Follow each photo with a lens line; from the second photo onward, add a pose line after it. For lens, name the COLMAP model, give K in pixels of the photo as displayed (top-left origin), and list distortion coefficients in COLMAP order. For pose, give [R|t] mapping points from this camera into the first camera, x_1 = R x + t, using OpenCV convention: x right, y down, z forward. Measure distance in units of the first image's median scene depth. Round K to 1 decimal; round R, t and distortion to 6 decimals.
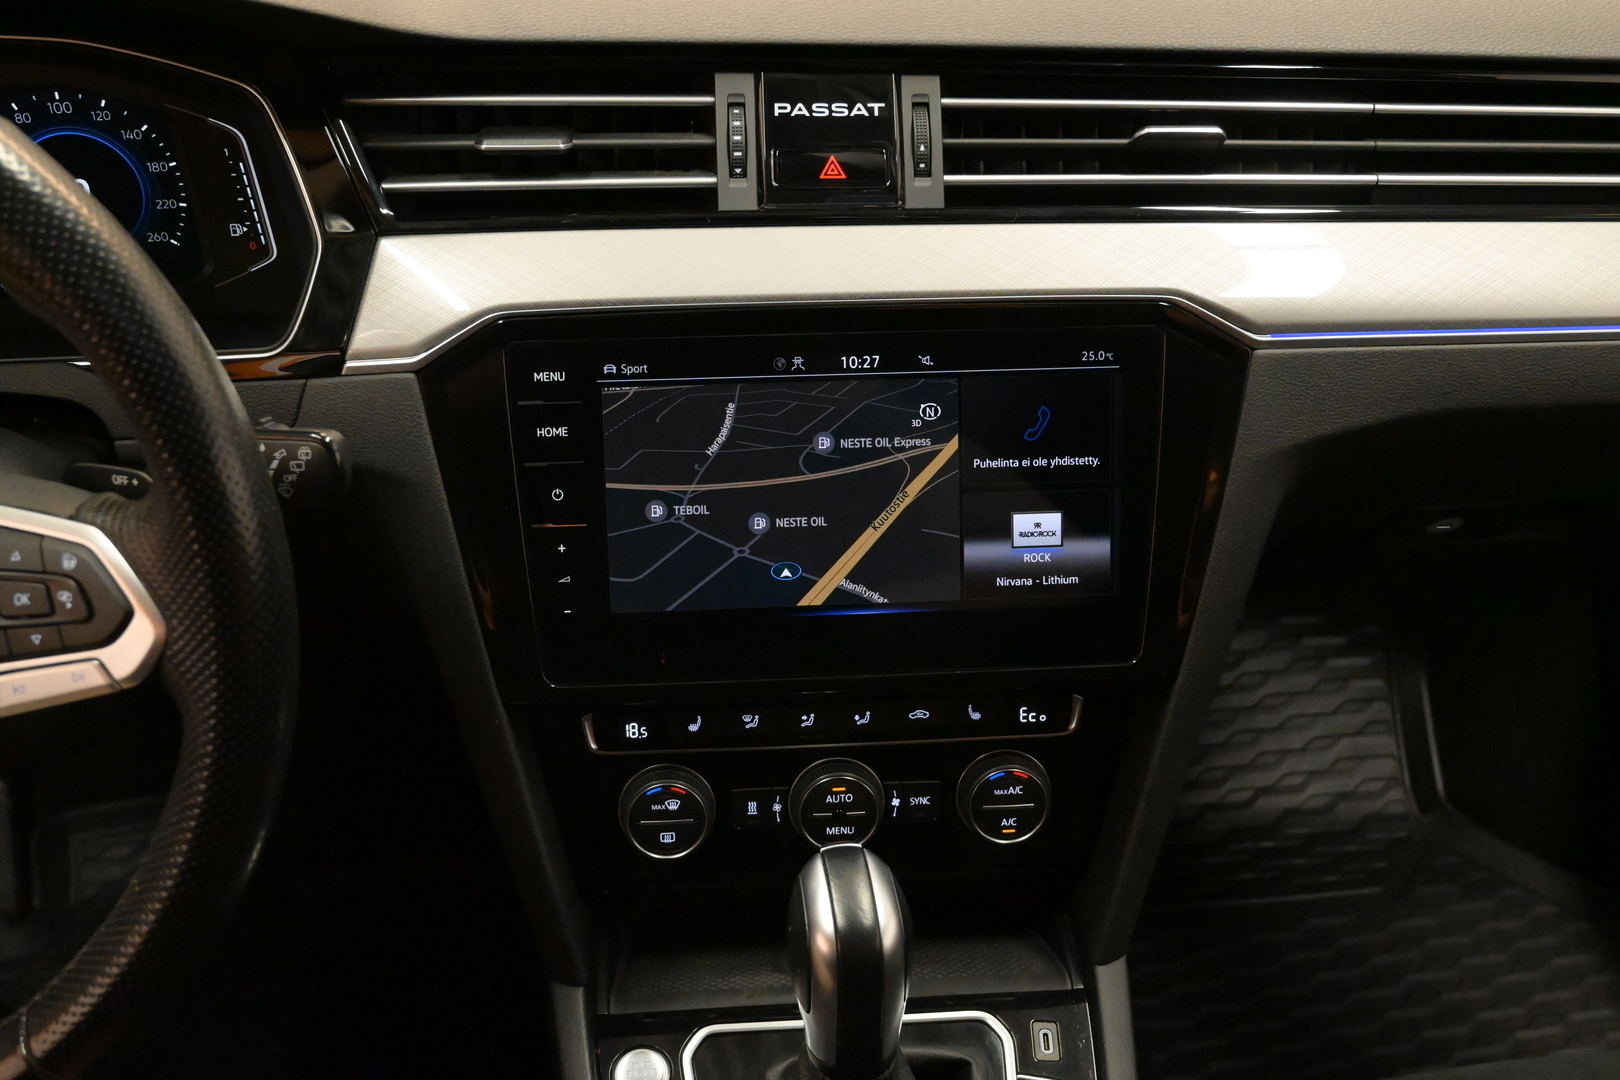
lens RADIAL K [[1696.8, 0, 815.0], [0, 1696.8, 526.0], [0, 0, 1]] dist [-0.004954, 0.000000]
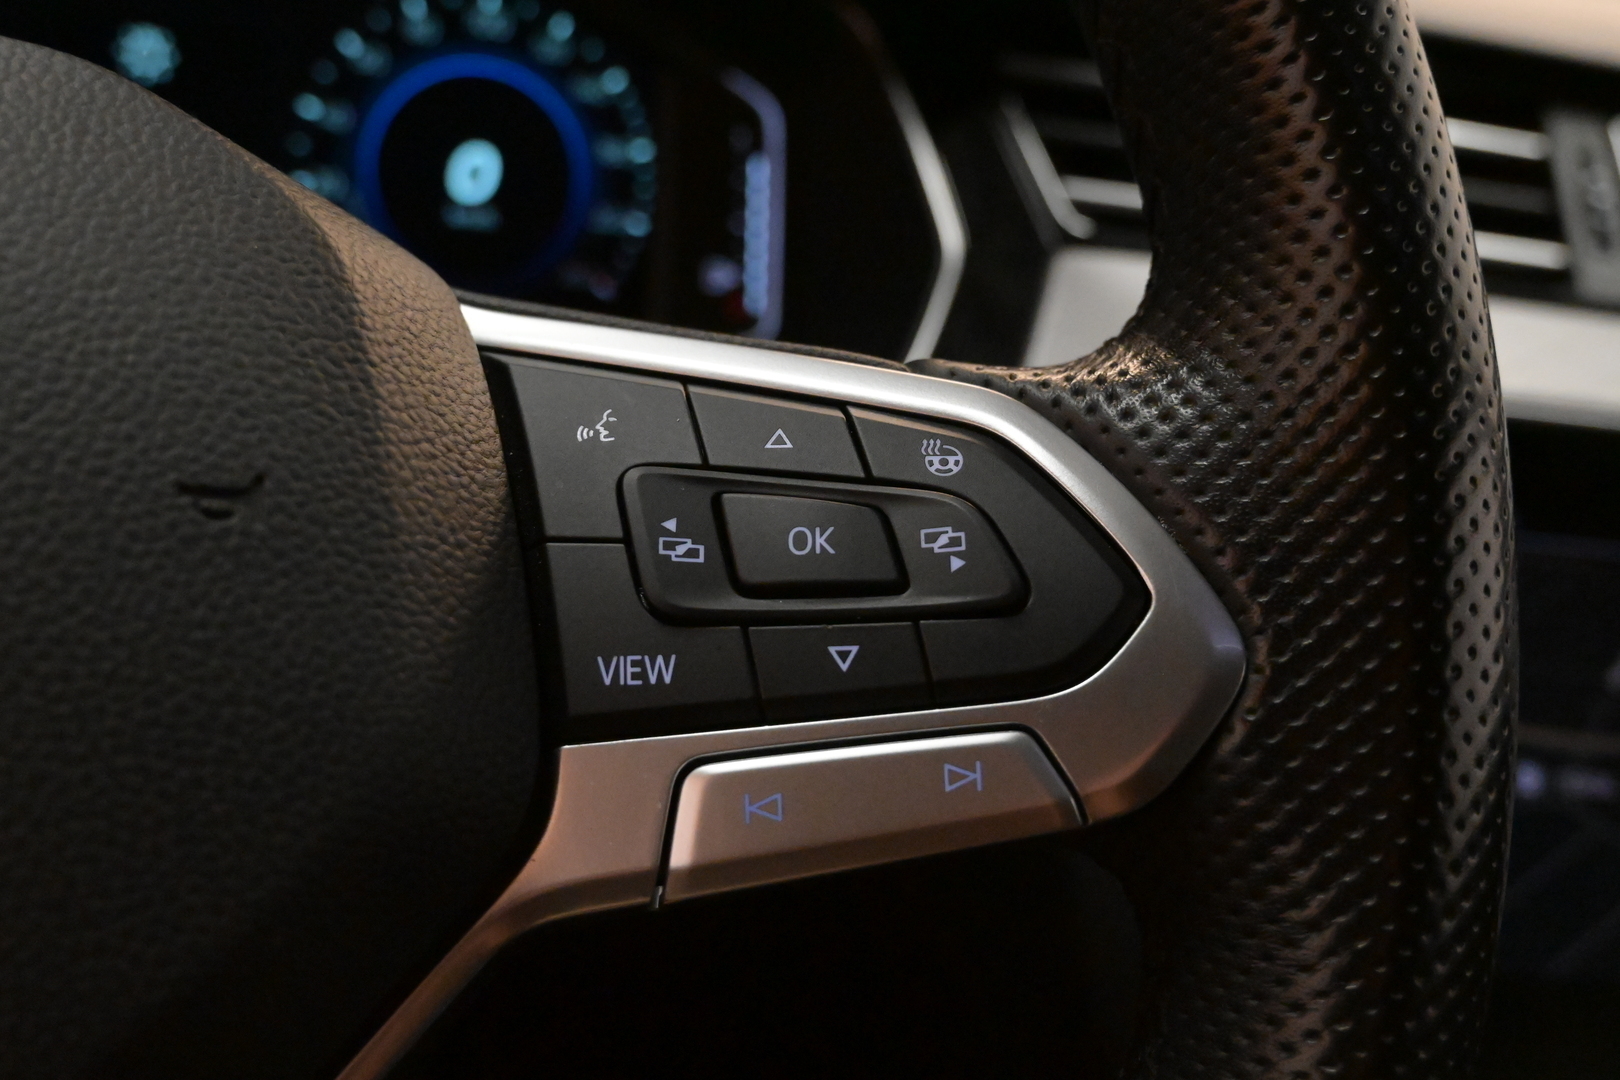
lens RADIAL K [[1696.8, 0, 806.6], [0, 1696.8, 540.1], [0, 0, 1]] dist [-0.004954, 0.000000]
pose [[0.992013, 0.088181, 0.090190, -0.355677], [-0.049699, 0.930438, -0.363063, 0.119806], [-0.115932, 0.355681, 0.927389, 0.483828]]
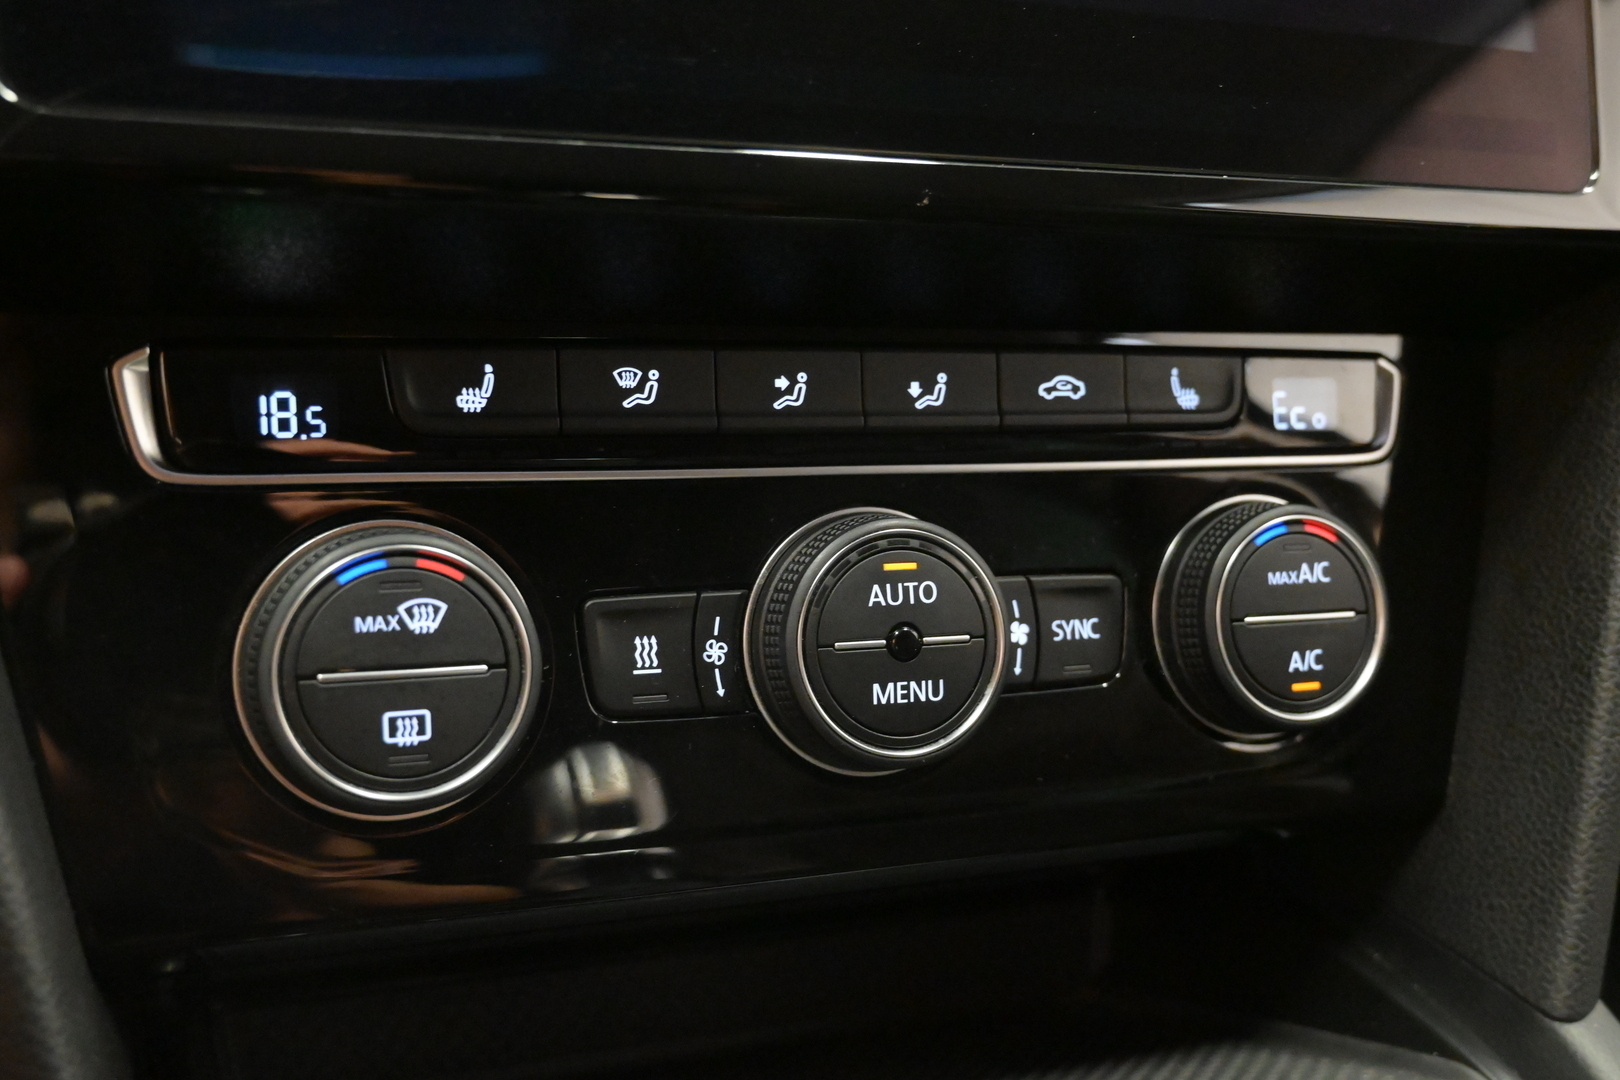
lens RADIAL K [[1696.8, 0, 816.9], [0, 1696.8, 529.3], [0, 0, 1]] dist [-0.004954, 0.000000]
pose [[0.951722, -0.019289, 0.306356, -0.110925], [0.098331, 0.964589, -0.244742, 0.234204], [-0.290787, 0.263051, 0.919917, 0.685743]]
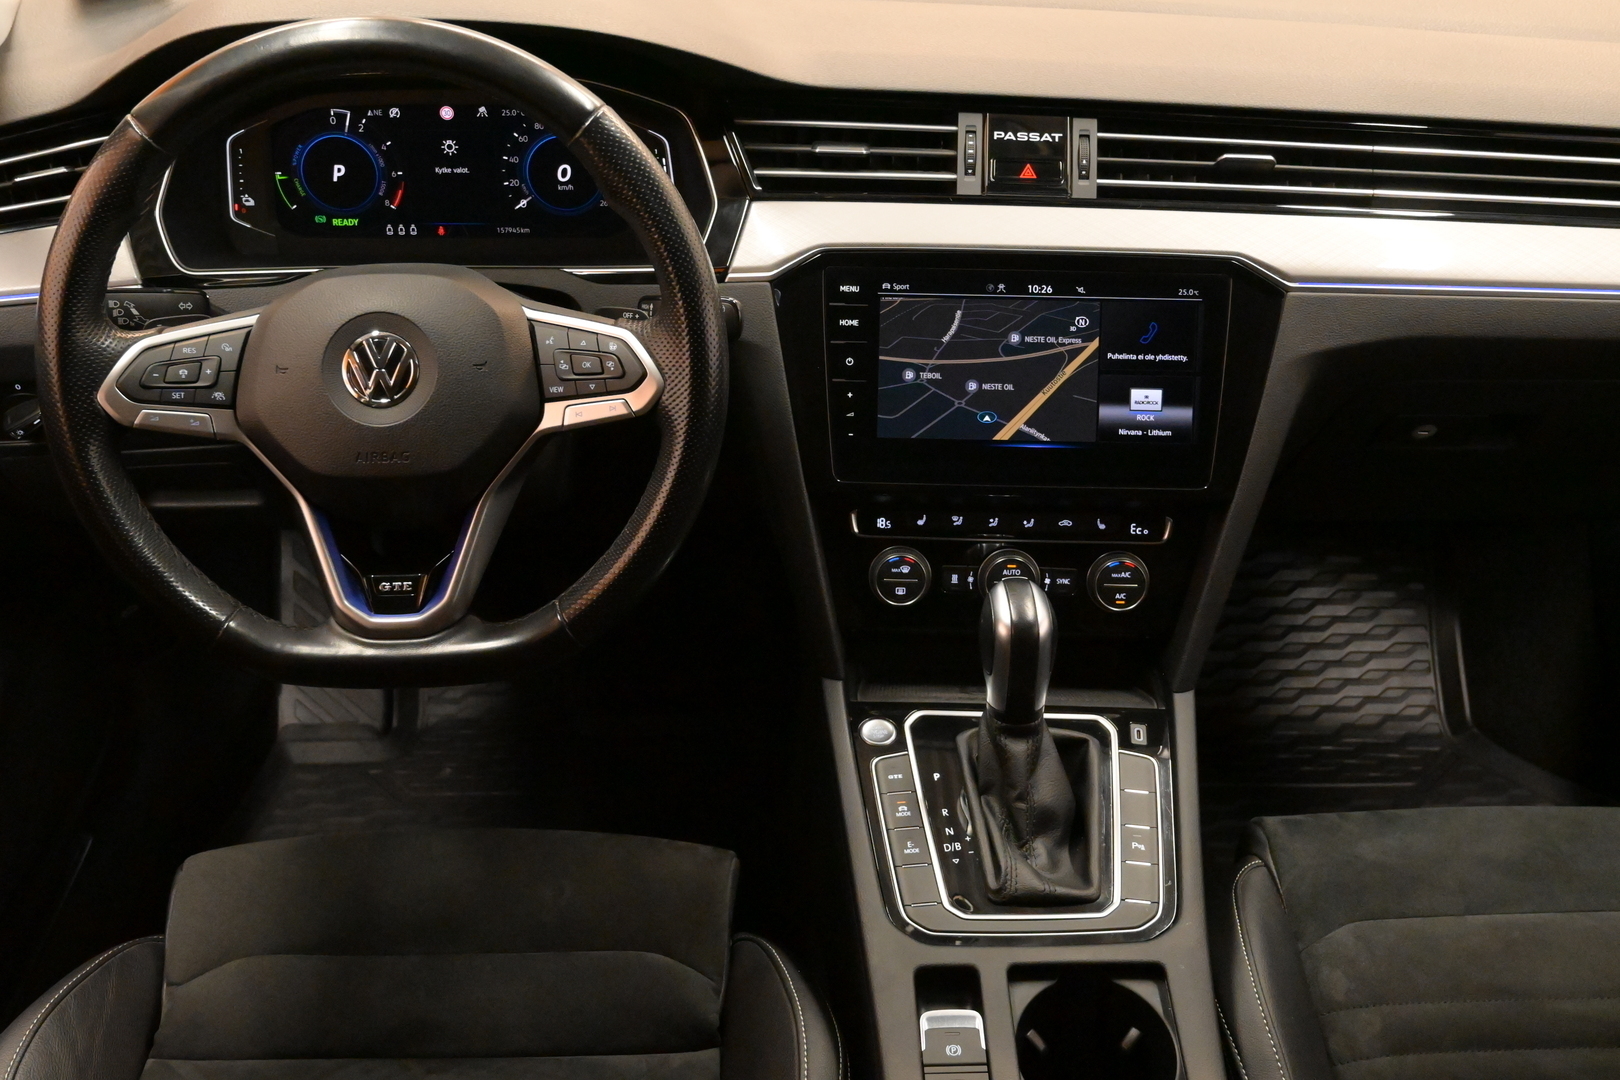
lens RADIAL K [[1696.8, 0, 807.1], [0, 1696.8, 512.5], [0, 0, 1]] dist [-0.004954, 0.000000]
pose [[0.995291, 0.050095, -0.082982, -0.046641], [-0.056017, 0.995928, -0.070641, 0.228880], [0.079105, 0.074957, 0.994044, -0.578579]]
